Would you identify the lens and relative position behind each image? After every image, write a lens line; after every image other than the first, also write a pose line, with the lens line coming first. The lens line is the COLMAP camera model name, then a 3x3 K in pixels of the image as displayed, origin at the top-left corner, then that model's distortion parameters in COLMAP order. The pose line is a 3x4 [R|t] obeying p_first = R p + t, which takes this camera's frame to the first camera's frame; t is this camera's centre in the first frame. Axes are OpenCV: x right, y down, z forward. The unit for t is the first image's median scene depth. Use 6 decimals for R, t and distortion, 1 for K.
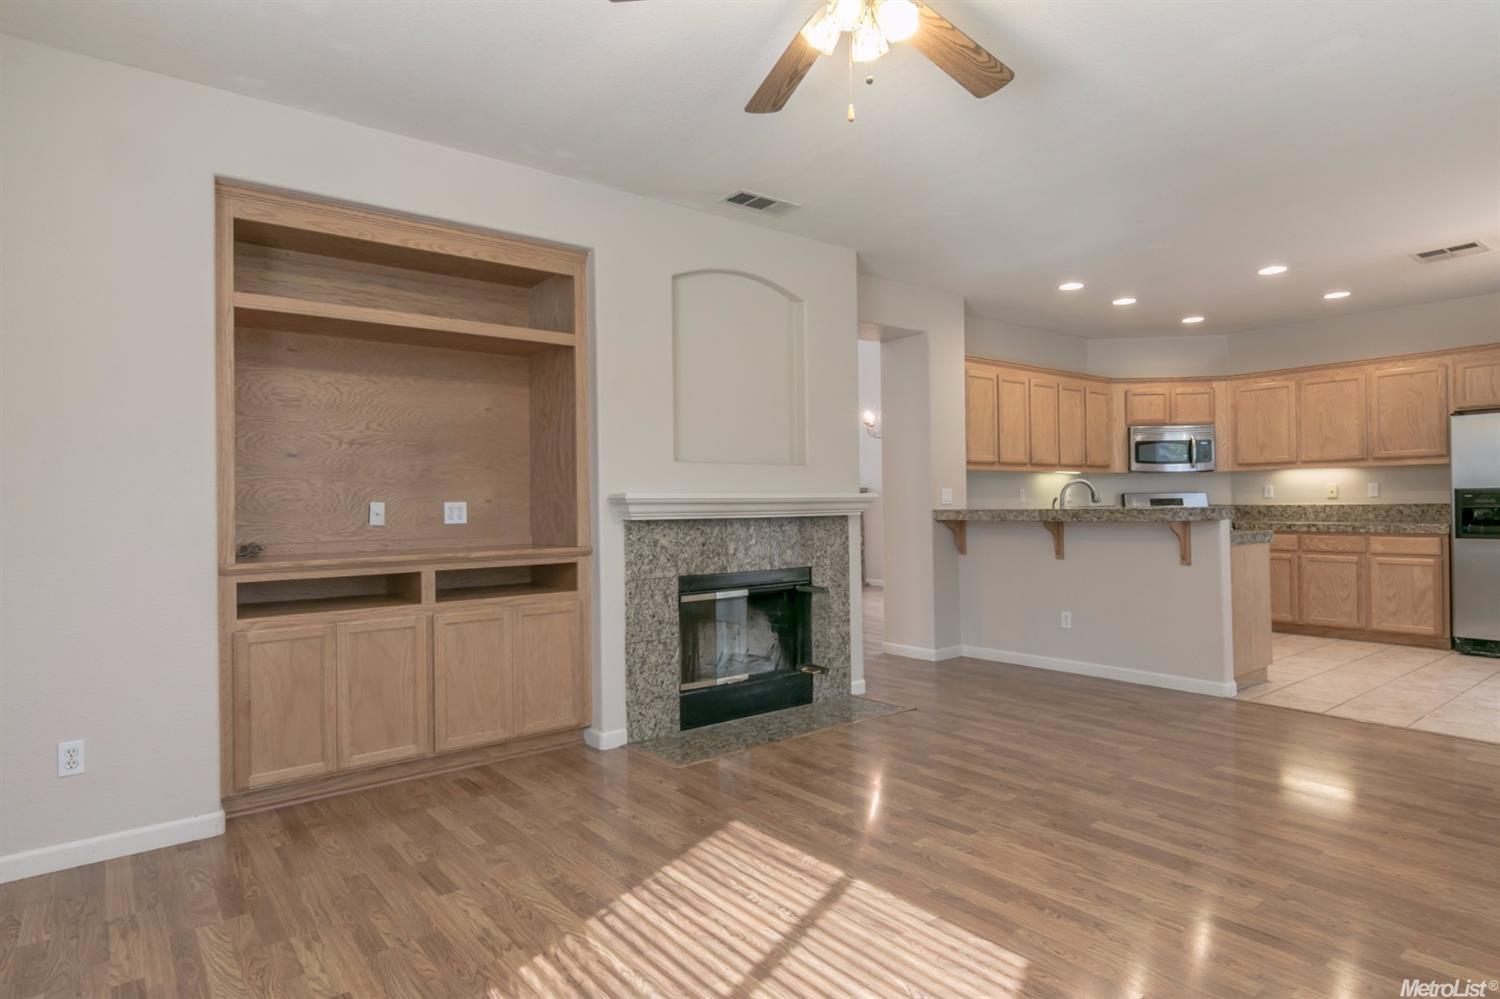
lens RADIAL K [[827.7, 0, 755.4], [0, 827.7, 495.4], [0, 0, 1]] dist [-0.003168, 0.002015]
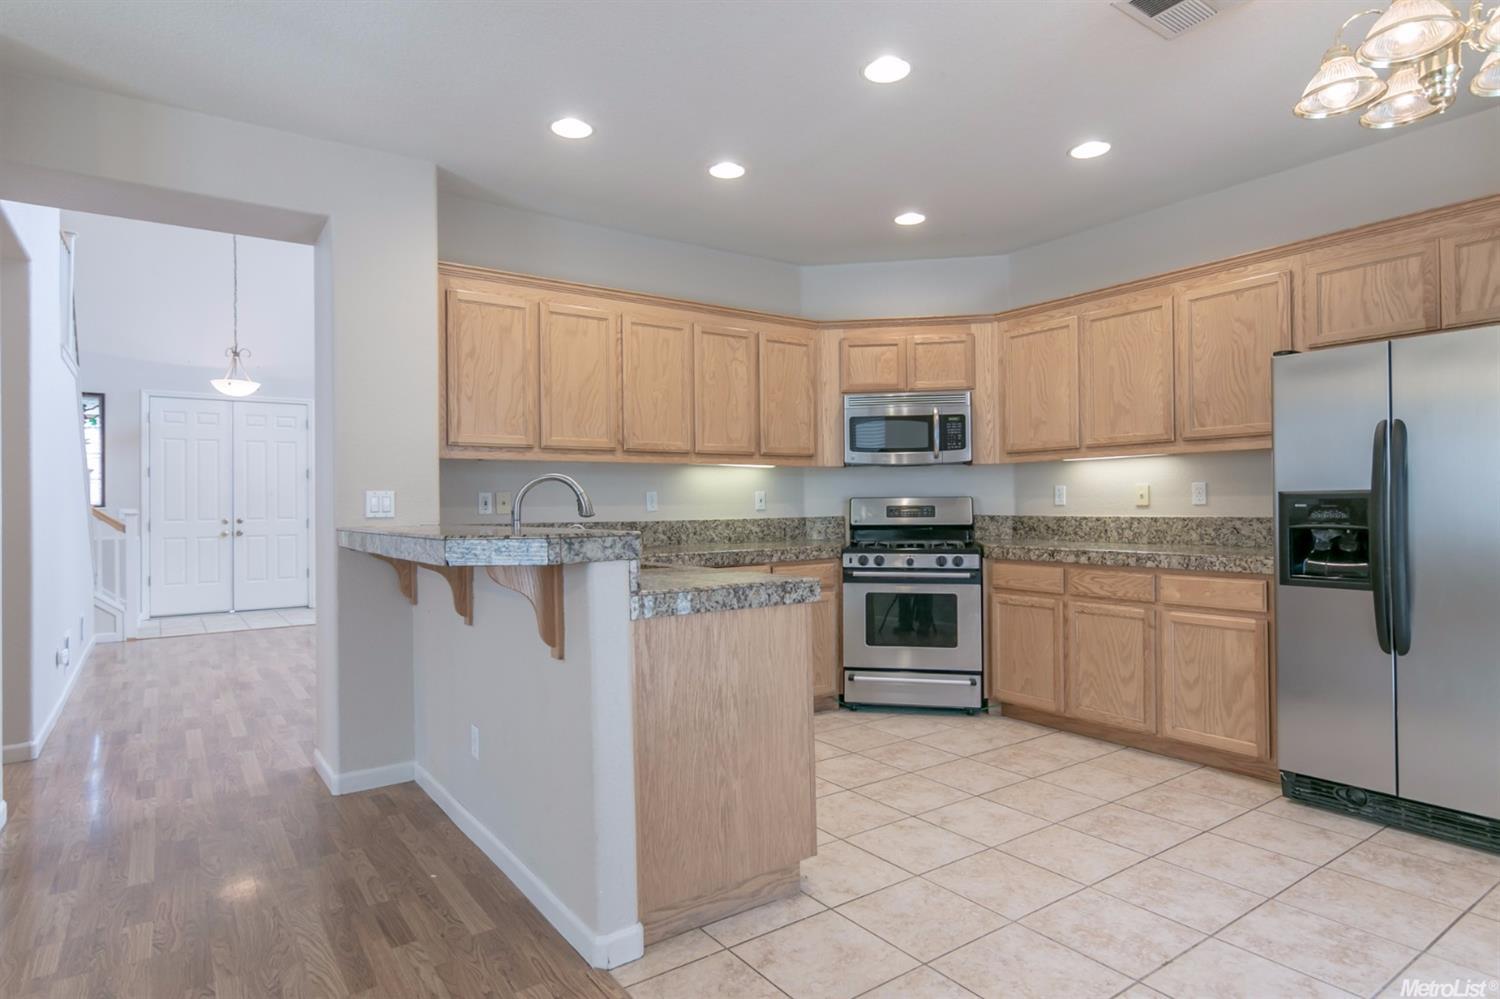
lens RADIAL K [[827.7, 0, 752.3], [0, 827.7, 495.3], [0, 0, 1]] dist [-0.003168, 0.002015]
pose [[0.998738, 0.001228, -0.050207, 0.696587], [-0.001299, 0.999998, -0.001381, -0.006052], [0.050205, 0.001445, 0.998738, 0.587459]]
